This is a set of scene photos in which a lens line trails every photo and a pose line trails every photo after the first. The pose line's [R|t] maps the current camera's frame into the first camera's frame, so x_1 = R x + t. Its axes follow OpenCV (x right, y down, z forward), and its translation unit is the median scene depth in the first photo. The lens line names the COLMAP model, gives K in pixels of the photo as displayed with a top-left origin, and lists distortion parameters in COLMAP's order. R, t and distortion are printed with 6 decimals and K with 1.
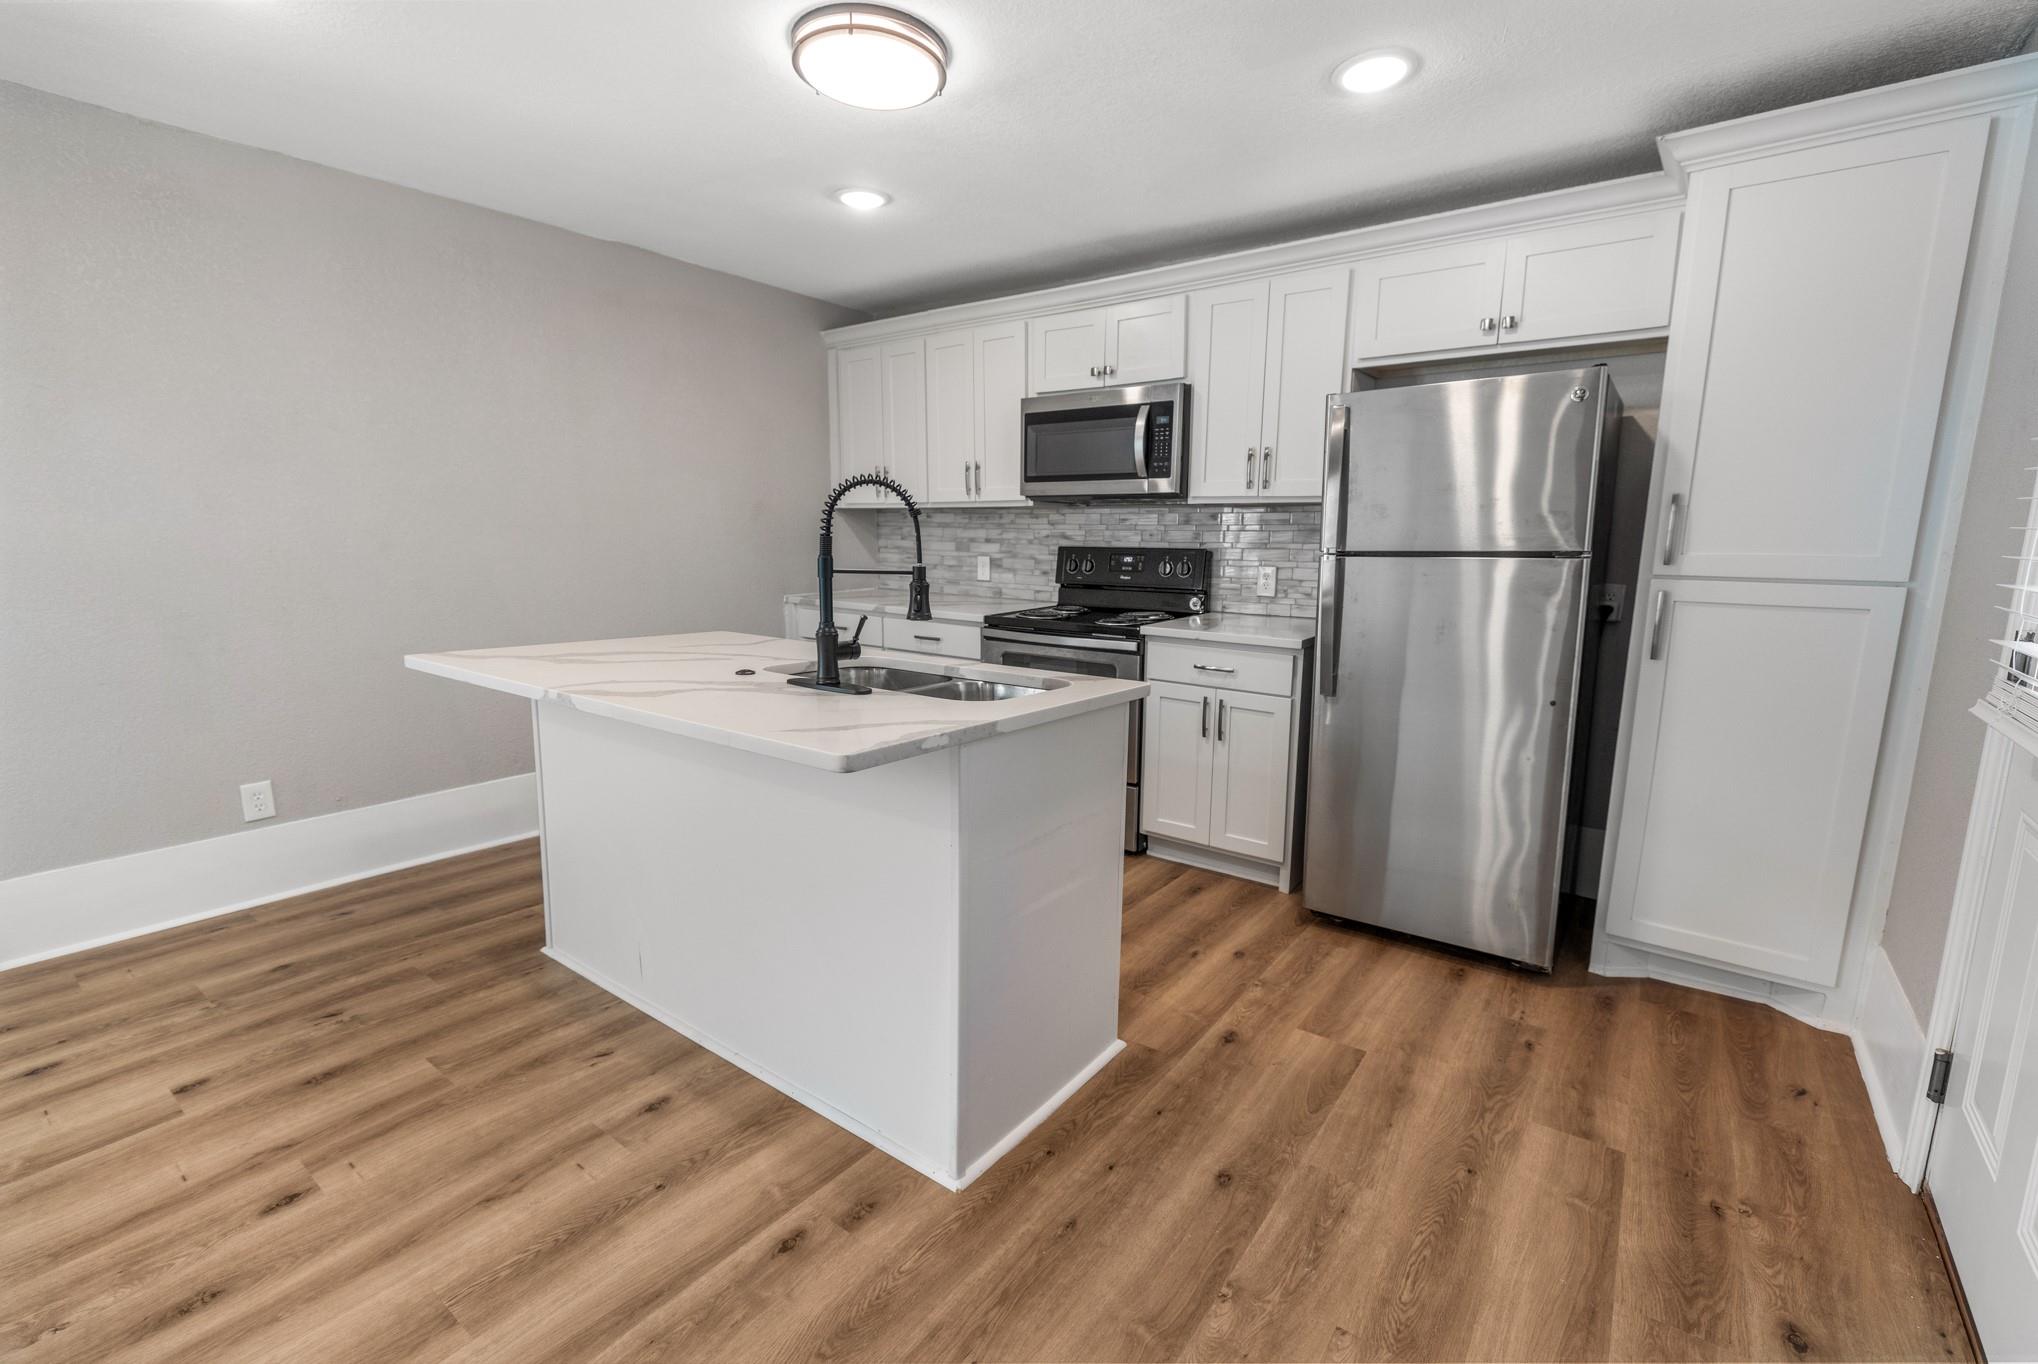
lens RADIAL K [[884.1, 0, 1020.7], [0, 884.1, 690.7], [0, 0, 1]] dist [0.002239, 0.000281]
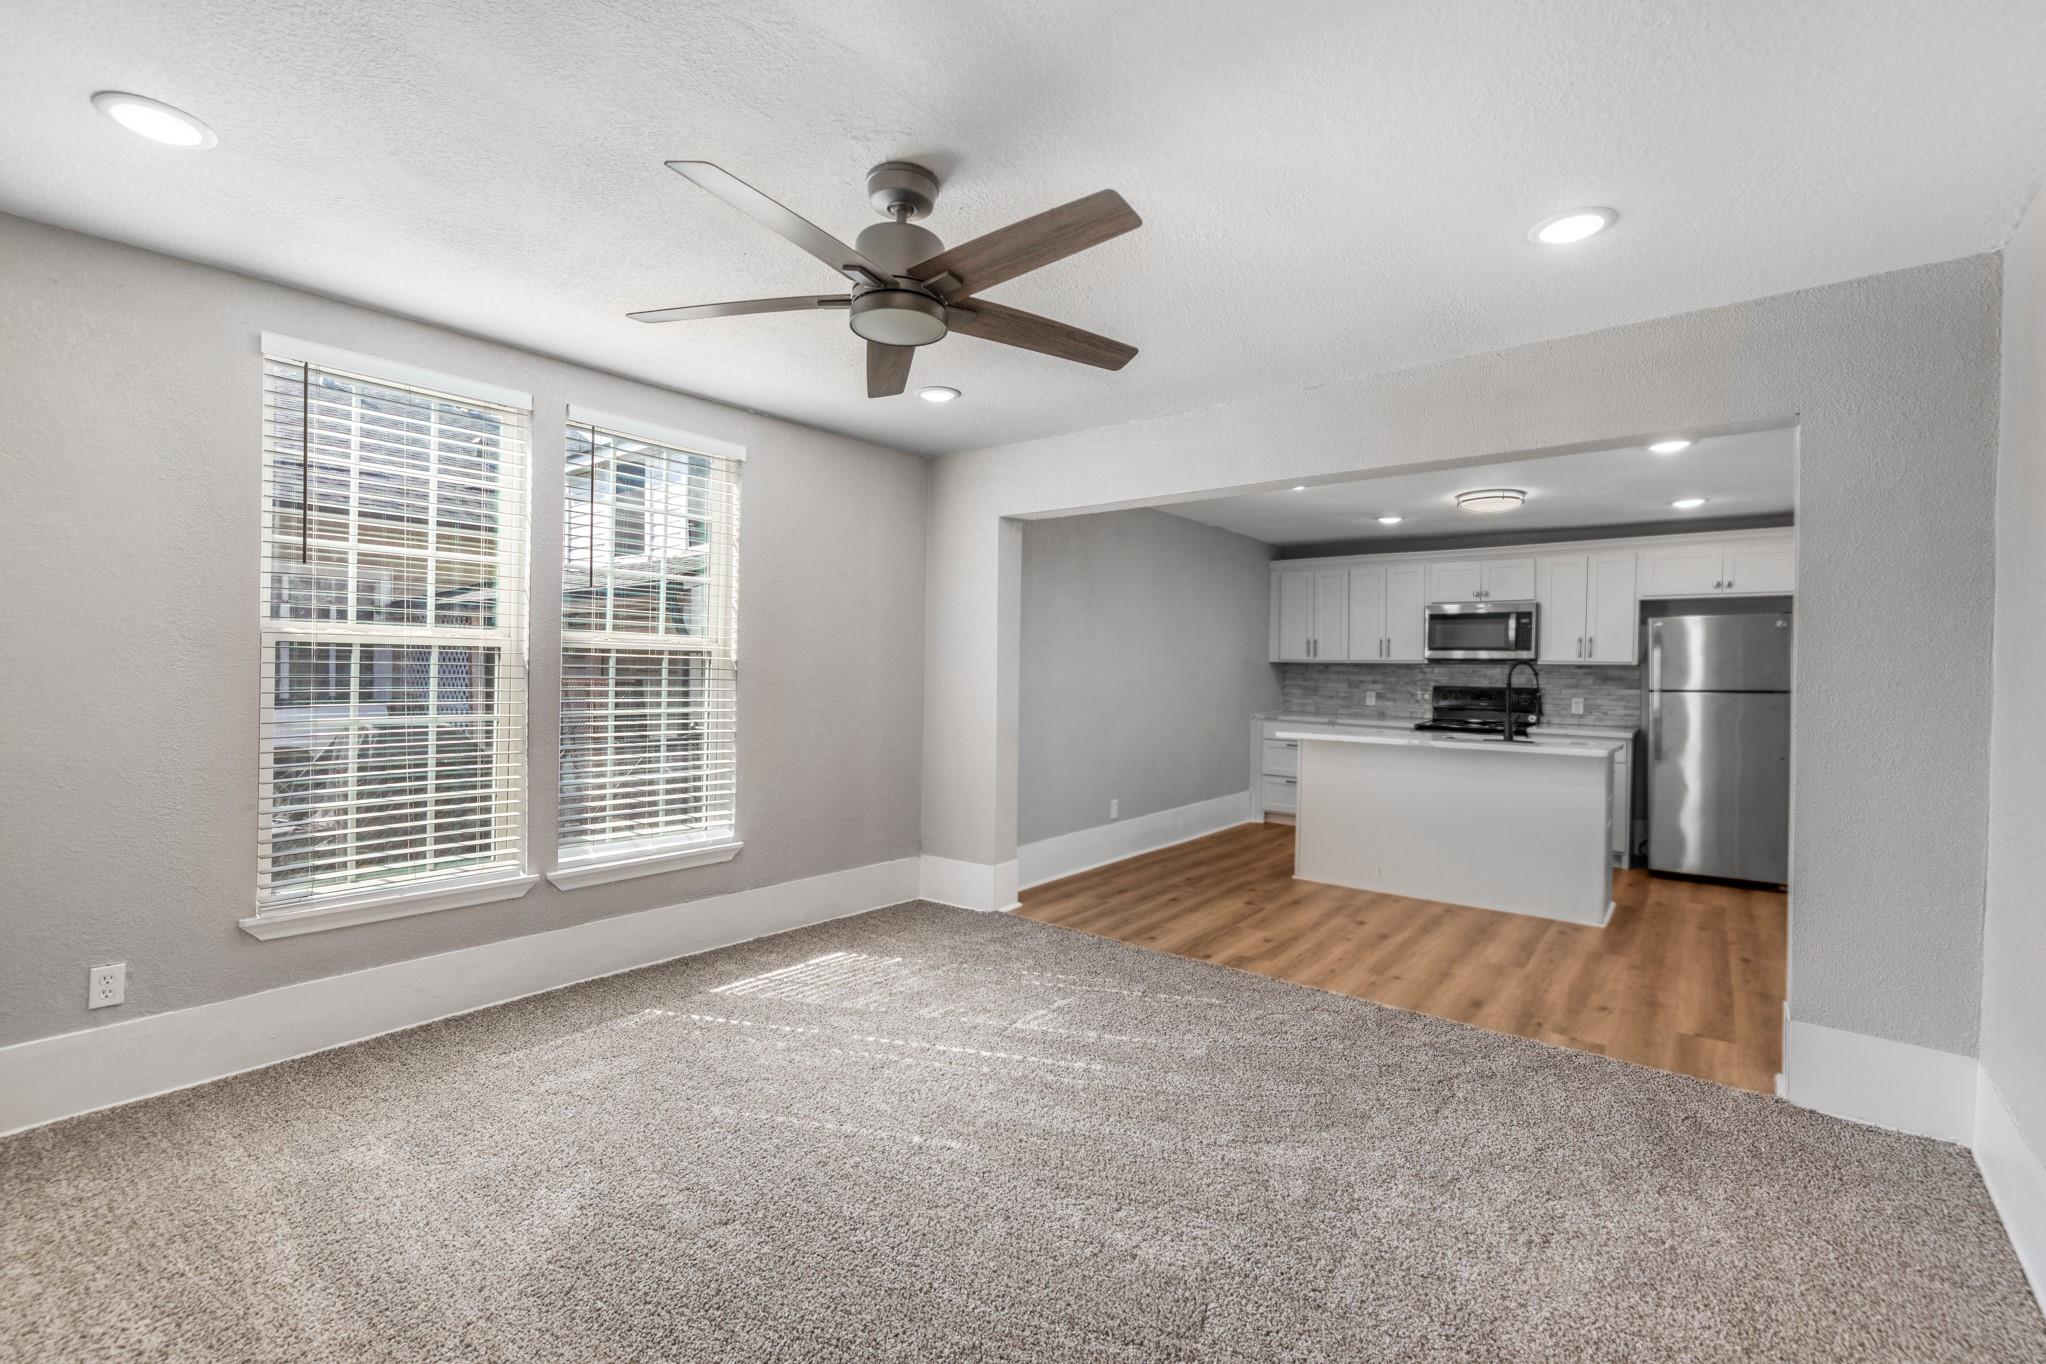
lens RADIAL K [[899.8, 0, 1024.7], [0, 899.8, 676.2], [0, 0, 1]] dist [0.000485, -0.000175]
pose [[0.999708, 0.004623, -0.023736, -0.862947], [-0.008533, 0.985858, -0.167366, 0.142825], [0.022627, 0.167519, 0.985609, -0.905768]]
